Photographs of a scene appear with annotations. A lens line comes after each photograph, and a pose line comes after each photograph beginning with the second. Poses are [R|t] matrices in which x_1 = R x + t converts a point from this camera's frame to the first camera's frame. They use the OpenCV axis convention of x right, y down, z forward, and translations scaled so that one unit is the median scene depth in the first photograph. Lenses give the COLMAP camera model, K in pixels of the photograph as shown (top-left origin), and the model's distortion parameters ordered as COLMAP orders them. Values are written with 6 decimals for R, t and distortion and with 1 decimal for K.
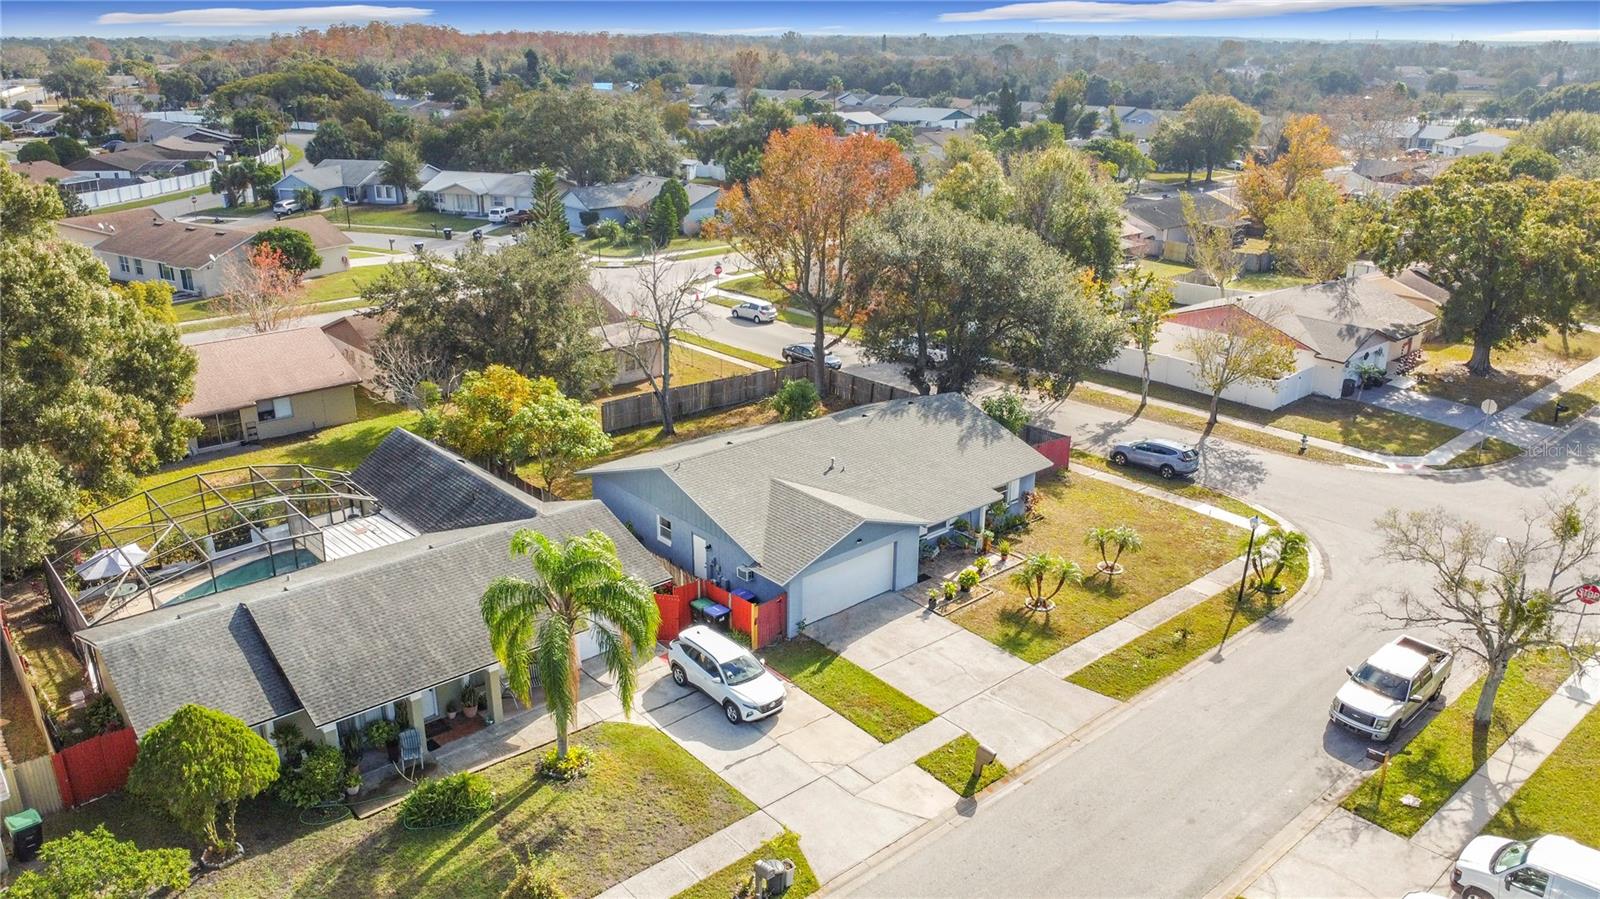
lens RADIAL K [[1159.4, 0, 794.1], [0, 1159.4, 458.7], [0, 0, 1]] dist [-0.027437, -0.006786]
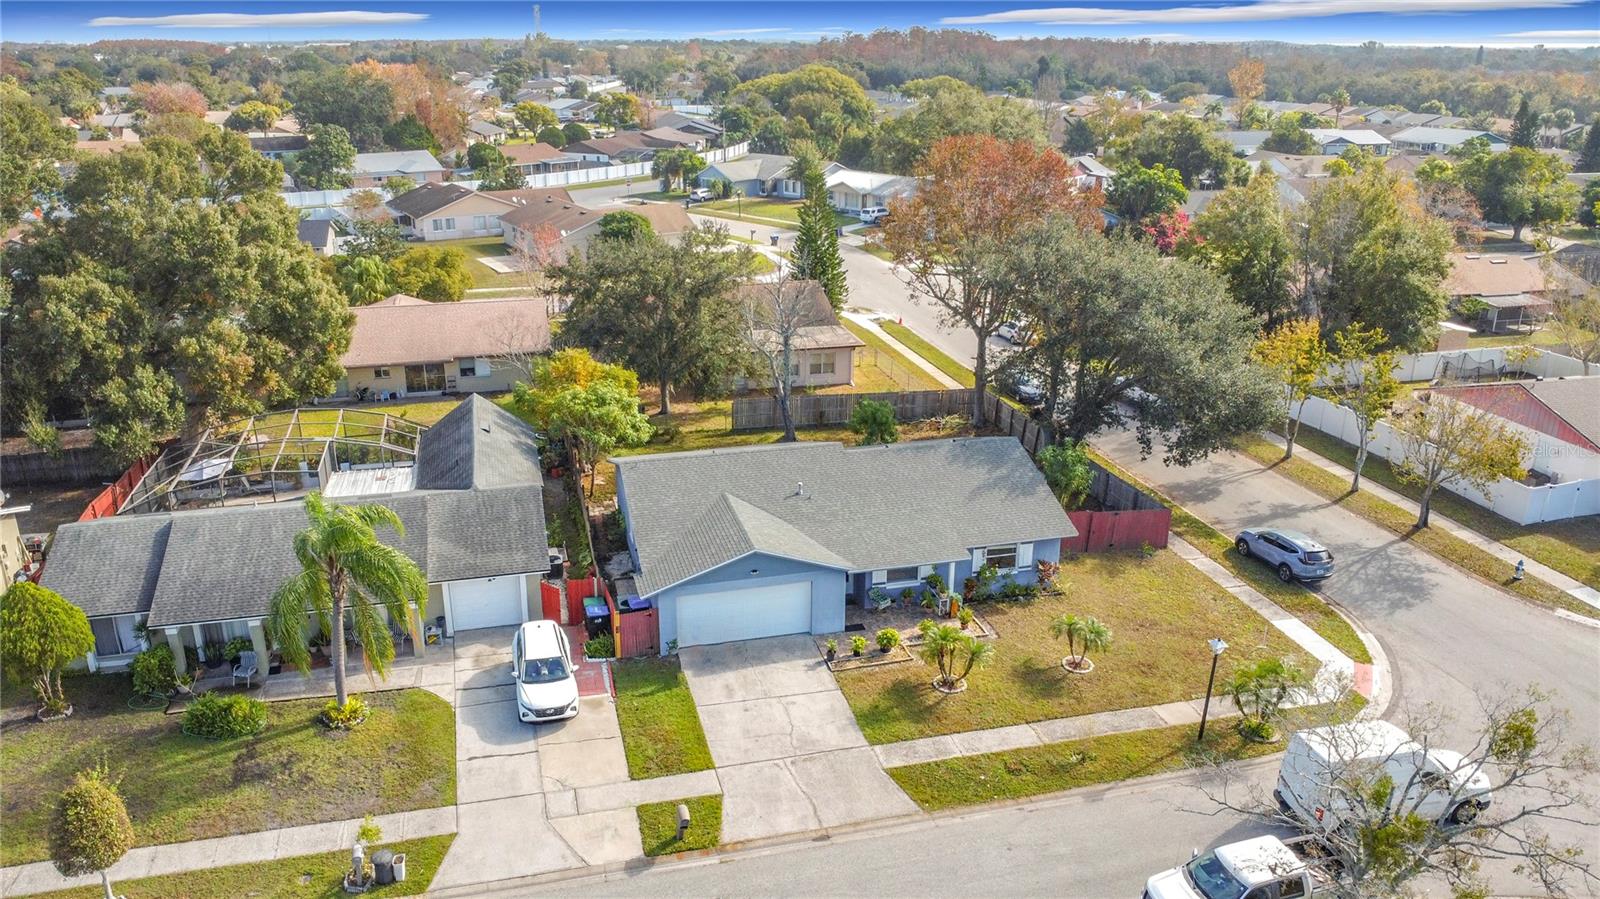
lens RADIAL K [[1159.4, 0, 794.1], [0, 1159.4, 458.7], [0, 0, 1]] dist [-0.027437, -0.006786]
pose [[0.894527, 0.151586, -0.420527, 0.352731], [-0.153896, 0.987671, 0.028662, -0.038873], [0.419687, 0.039079, 0.906827, 0.118508]]
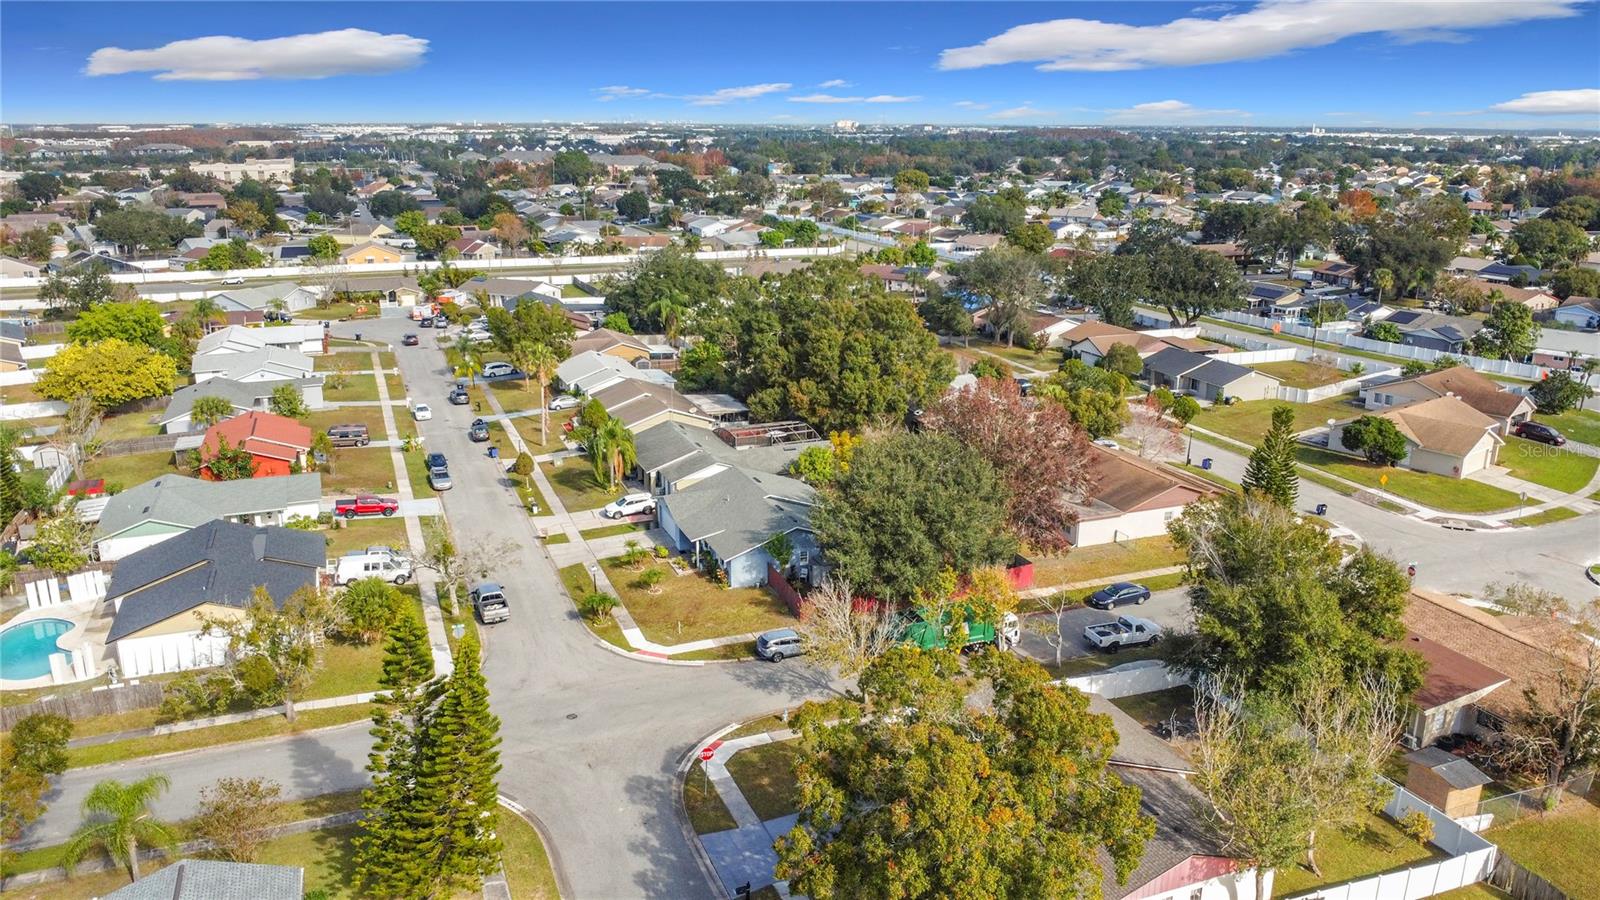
lens RADIAL K [[1159.4, 0, 794.1], [0, 1159.4, 459.2], [0, 0, 1]] dist [-0.027437, -0.006786]
pose [[-0.337041, 0.261465, -0.904455, 1.534001], [-0.327894, 0.867922, 0.373092, -0.720582], [0.882547, 0.422313, -0.206792, 1.254003]]
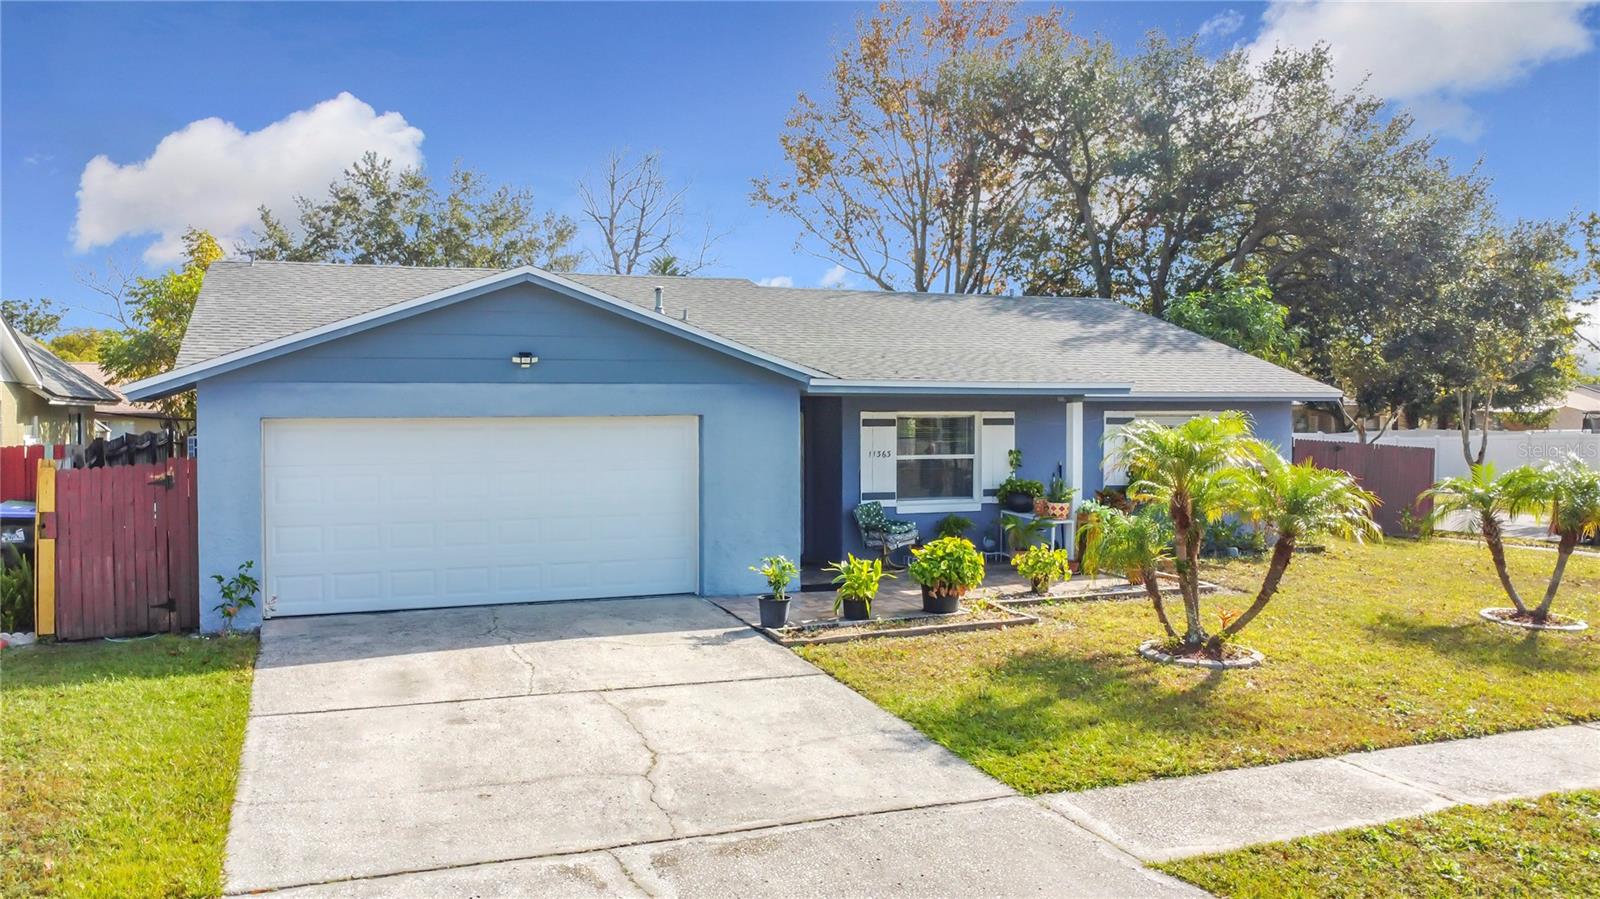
lens RADIAL K [[1190.2, 0, 741.5], [0, 1190.2, 427.6], [0, 0, 1]] dist [-0.031860, -0.005533]
pose [[0.931924, -0.001078, -0.362651, 0.167116], [-0.119081, 0.943639, -0.308814, 0.133515], [0.342545, 0.330976, 0.879271, 0.568852]]
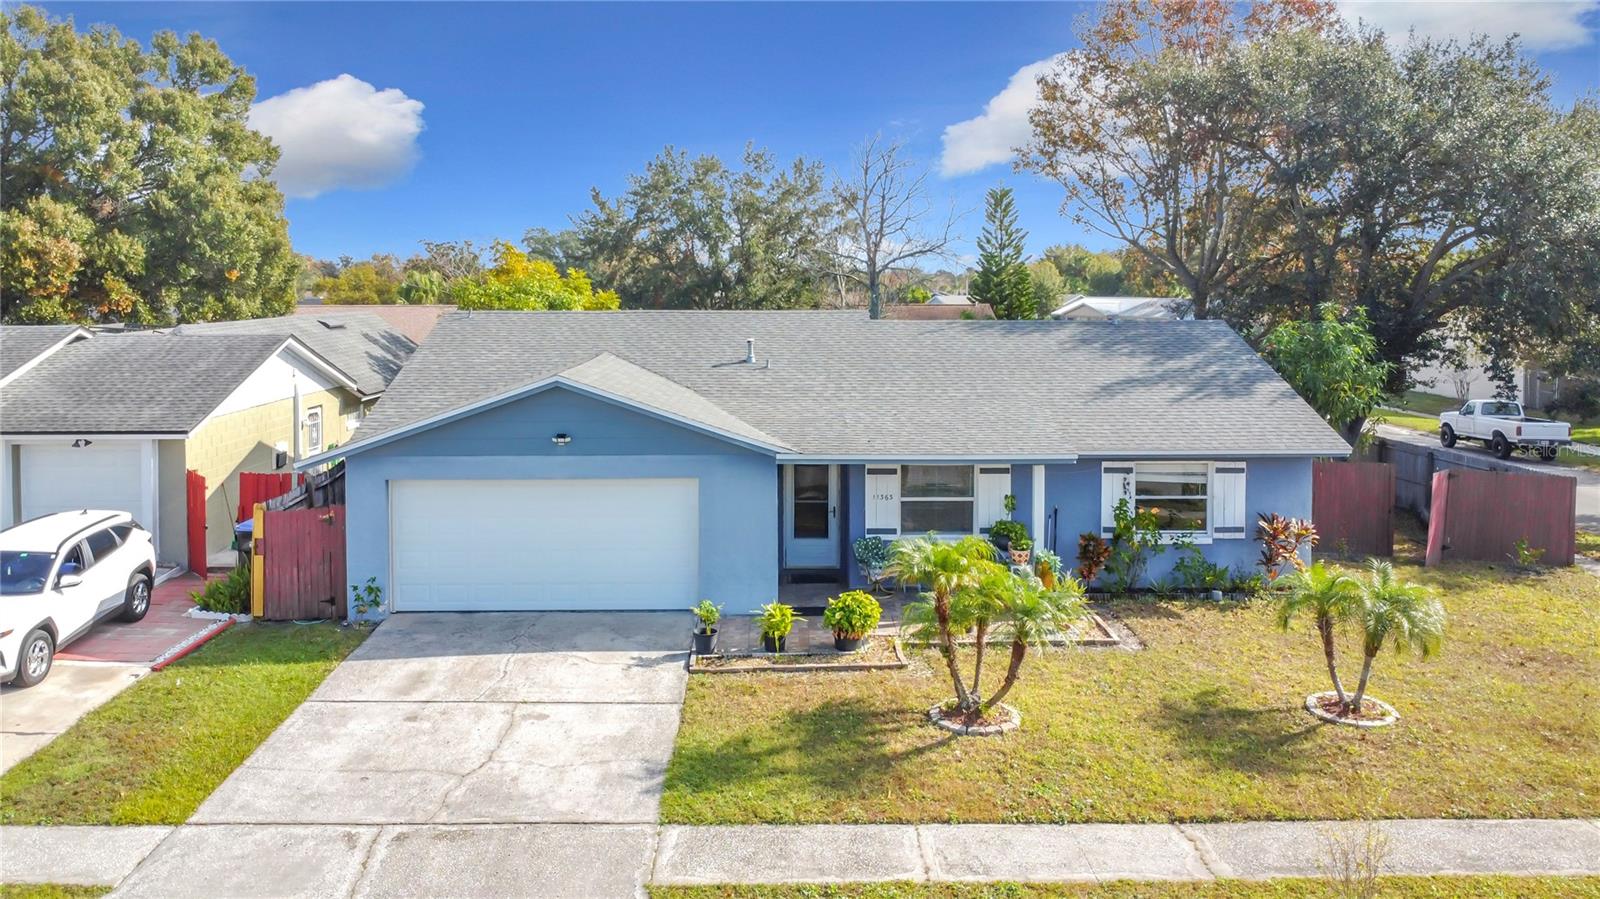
lens RADIAL K [[1214.3, 0, 802.8], [0, 1214.3, 319.2], [0, 0, 1]] dist [-0.024228, -0.003084]
pose [[0.768151, 0.013214, -0.640132, 0.305863], [-0.217503, 0.945717, -0.241478, 0.088418], [0.602193, 0.324722, 0.729328, 0.542158]]
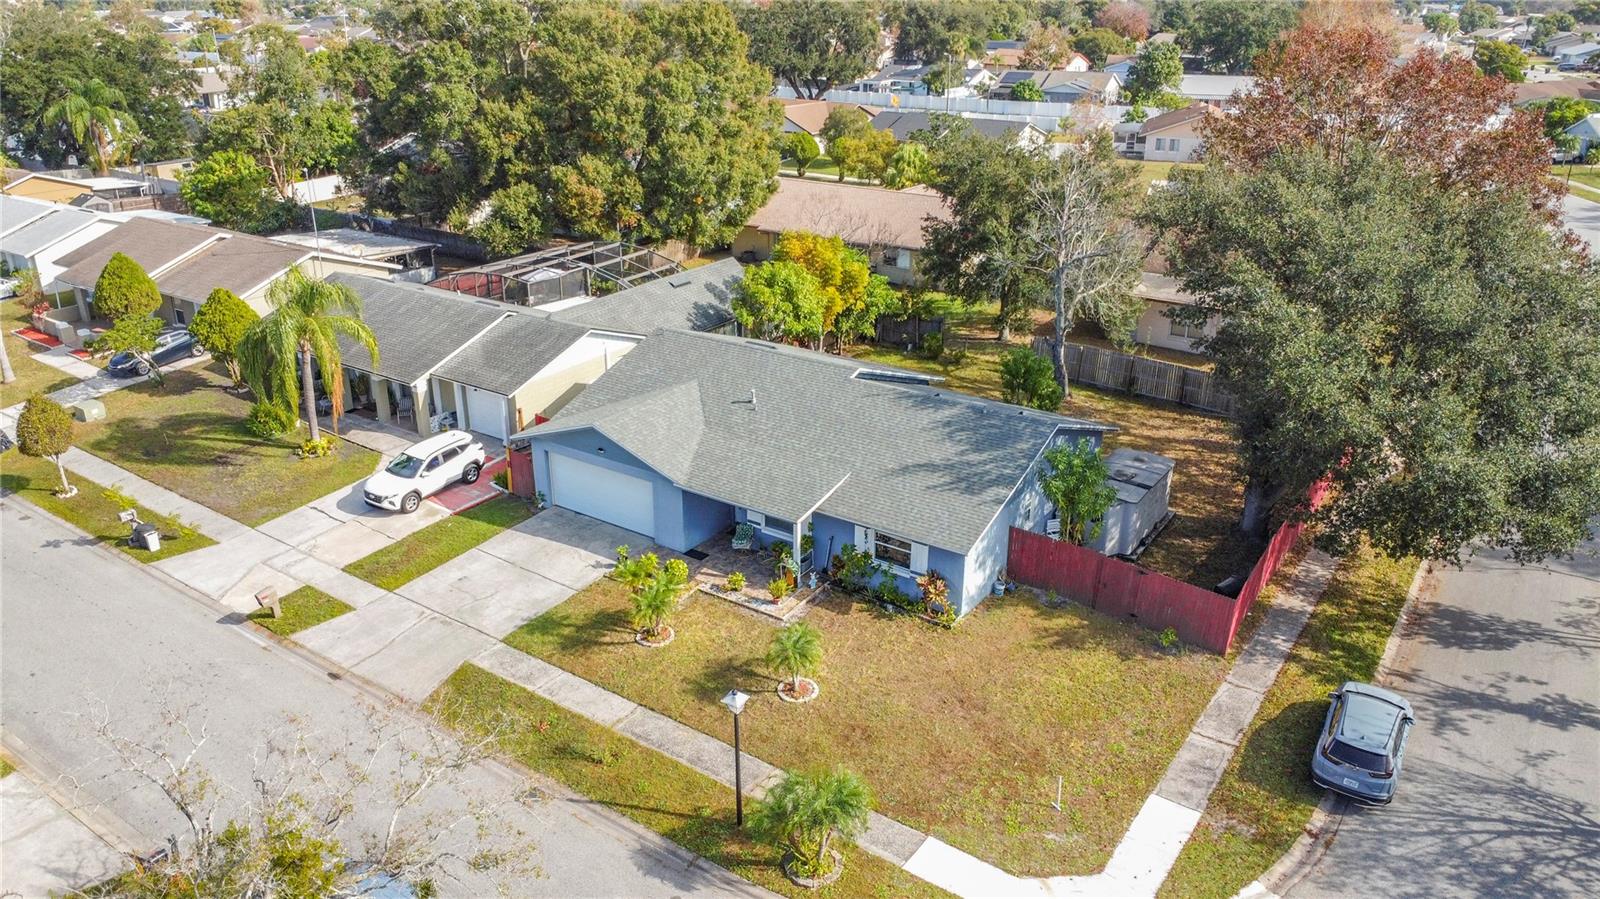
lens RADIAL K [[1159.4, 0, 794.1], [0, 1159.4, 458.7], [0, 0, 1]] dist [-0.027437, -0.006786]
pose [[0.243892, 0.371779, -0.895711, 0.668821], [-0.335906, 0.898814, 0.281603, -0.167173], [0.909771, 0.232194, 0.344096, 0.628281]]
